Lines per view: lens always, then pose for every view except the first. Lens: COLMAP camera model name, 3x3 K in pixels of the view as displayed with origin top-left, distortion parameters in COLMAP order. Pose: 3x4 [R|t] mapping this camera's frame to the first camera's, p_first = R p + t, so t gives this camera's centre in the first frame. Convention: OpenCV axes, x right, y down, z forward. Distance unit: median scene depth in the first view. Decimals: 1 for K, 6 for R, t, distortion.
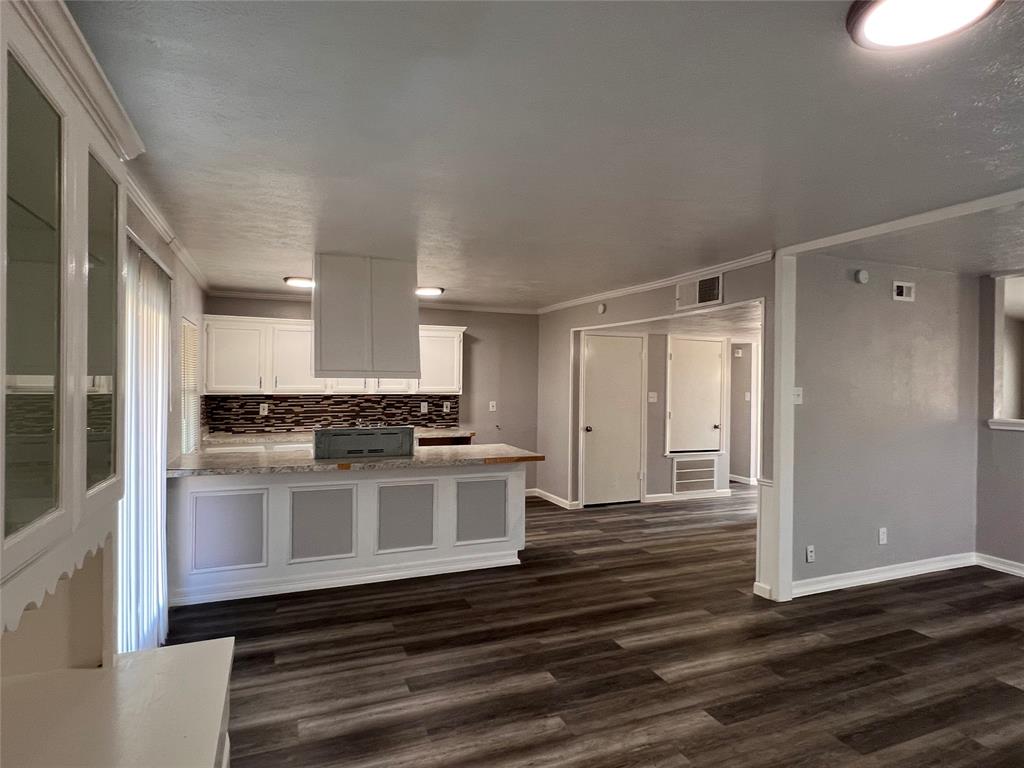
lens RADIAL K [[566.5, 0, 507.7], [0, 566.5, 384.3], [0, 0, 1]] dist [-0.002061, 0.002348]
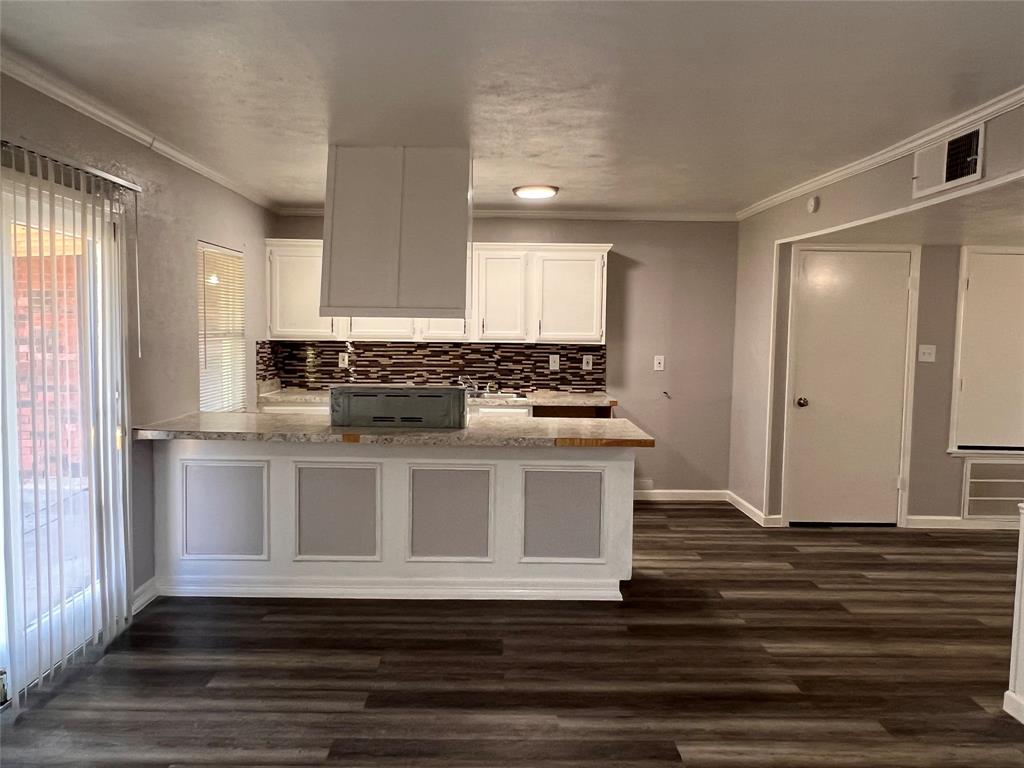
lens RADIAL K [[780.1, 0, 502.8], [0, 780.1, 382.3], [0, 0, 1]] dist [0.007749, -0.012623]
pose [[0.929199, 0.030342, -0.368332, 0.236651], [-0.007155, 0.997914, 0.064154, 0.006390], [0.369510, -0.056976, 0.927478, 0.128125]]
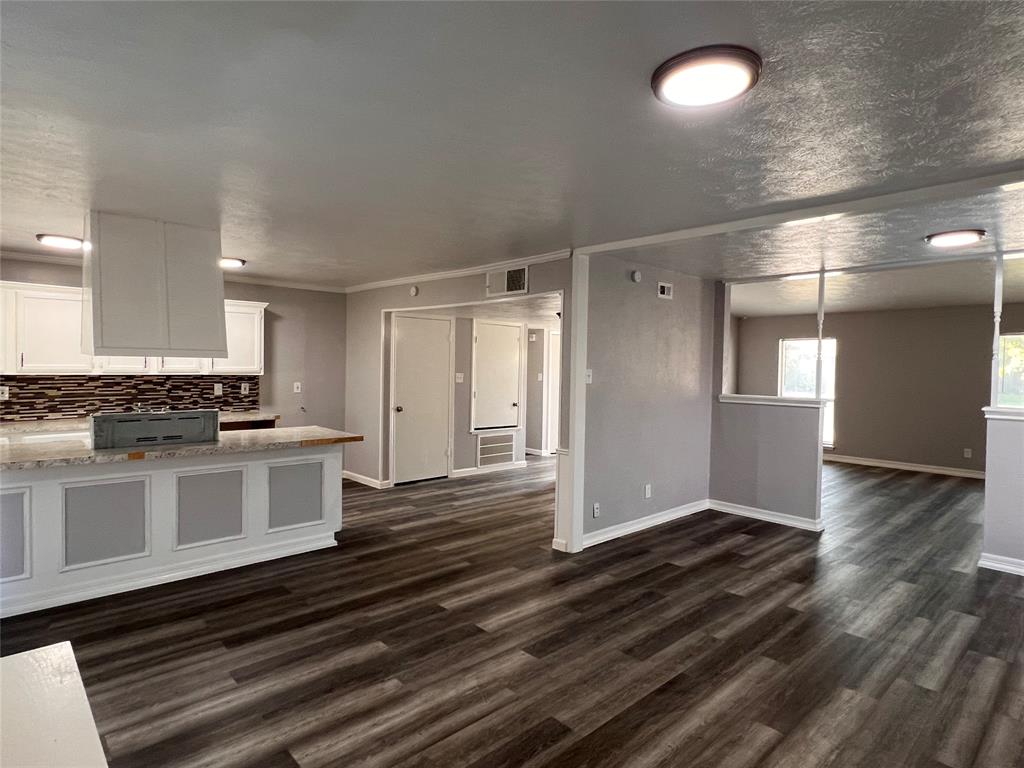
lens RADIAL K [[566.5, 0, 506.7], [0, 566.5, 382.4], [0, 0, 1]] dist [-0.002061, 0.002348]
pose [[0.937116, -0.004069, 0.348993, -0.048254], [-0.006666, 0.999541, 0.029554, -0.000572], [-0.348953, -0.030022, 0.936659, -0.029987]]
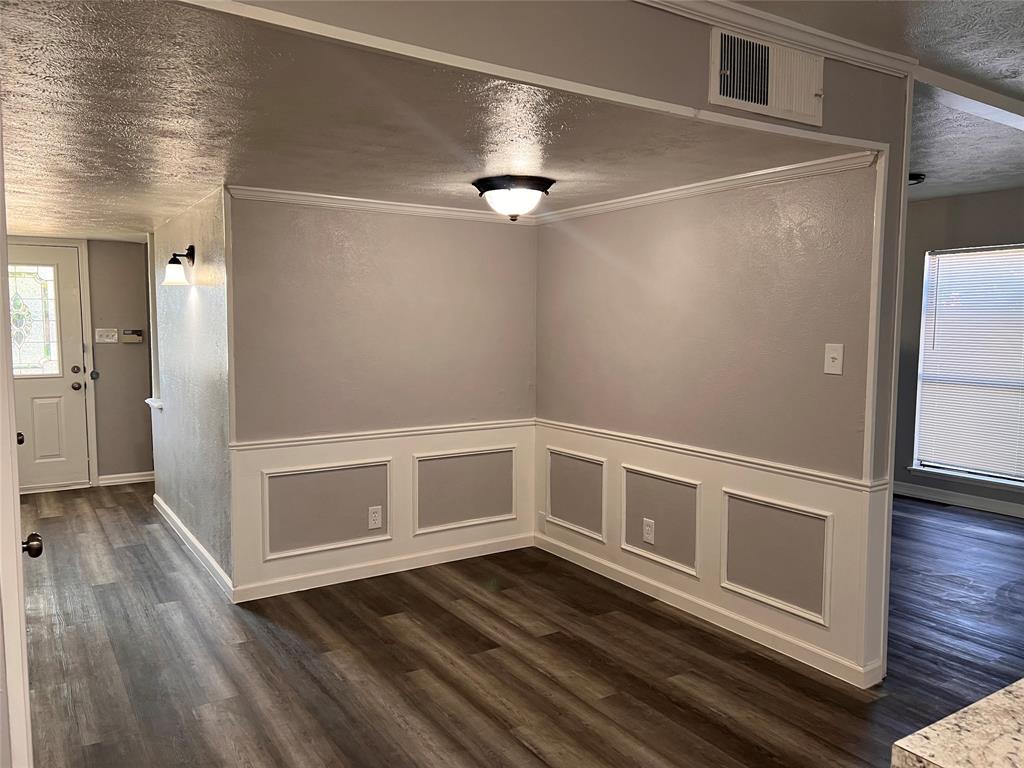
lens RADIAL K [[780.1, 0, 511.6], [0, 780.1, 384.1], [0, 0, 1]] dist [0.007749, -0.012623]
pose [[-0.180595, -0.092444, 0.979204, -0.206655], [-0.001196, 0.995593, 0.093771, 0.002382], [-0.983557, 0.015763, -0.179910, 1.374228]]
